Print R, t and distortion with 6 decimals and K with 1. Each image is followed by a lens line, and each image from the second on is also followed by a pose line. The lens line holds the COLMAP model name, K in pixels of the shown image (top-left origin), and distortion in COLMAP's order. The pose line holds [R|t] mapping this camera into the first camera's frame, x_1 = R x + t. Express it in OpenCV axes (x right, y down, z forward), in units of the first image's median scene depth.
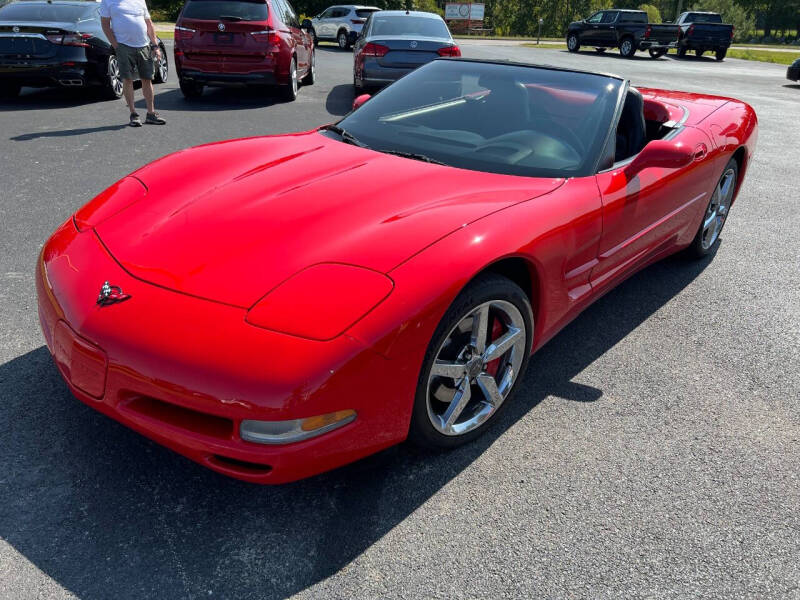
lens RADIAL K [[609.0, 0, 403.3], [0, 609.0, 302.1], [0, 0, 1]] dist [0.037743, -0.051385]
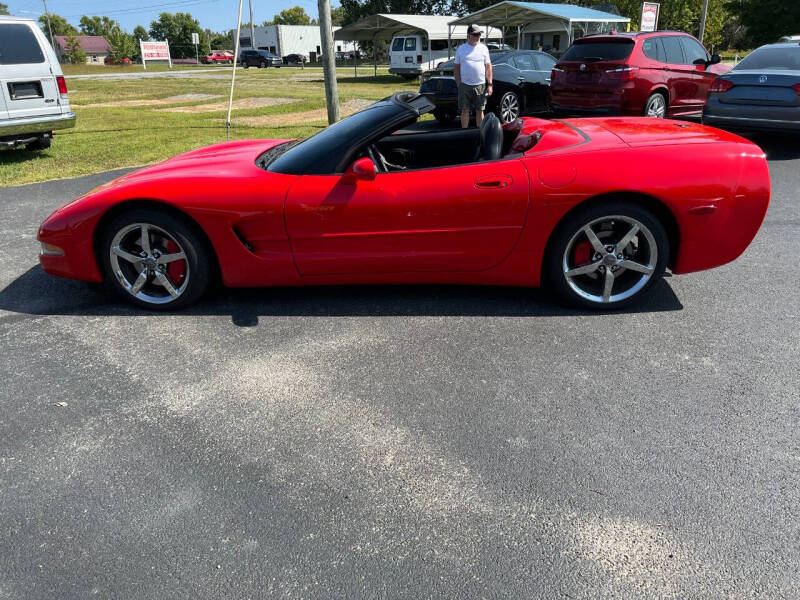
lens RADIAL K [[609.0, 0, 403.3], [0, 609.0, 302.1], [0, 0, 1]] dist [0.037743, -0.051385]
pose [[0.614494, 0.256562, -0.746039, 1.001752], [-0.296256, 0.951478, 0.083193, -0.079569], [0.731184, 0.169897, 0.660686, 0.209022]]
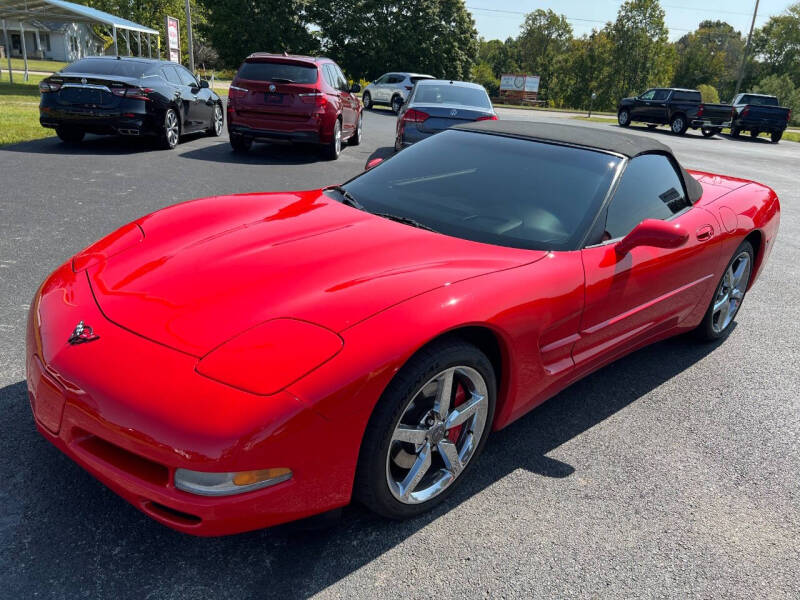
lens RADIAL K [[604.6, 0, 397.6], [0, 604.6, 314.3], [0, 0, 1]] dist [0.034779, -0.052155]
pose [[0.994218, 0.073476, -0.078305, 0.065975], [-0.079018, 0.994398, -0.070201, -0.007526], [0.072708, 0.075983, 0.994455, 0.004151]]
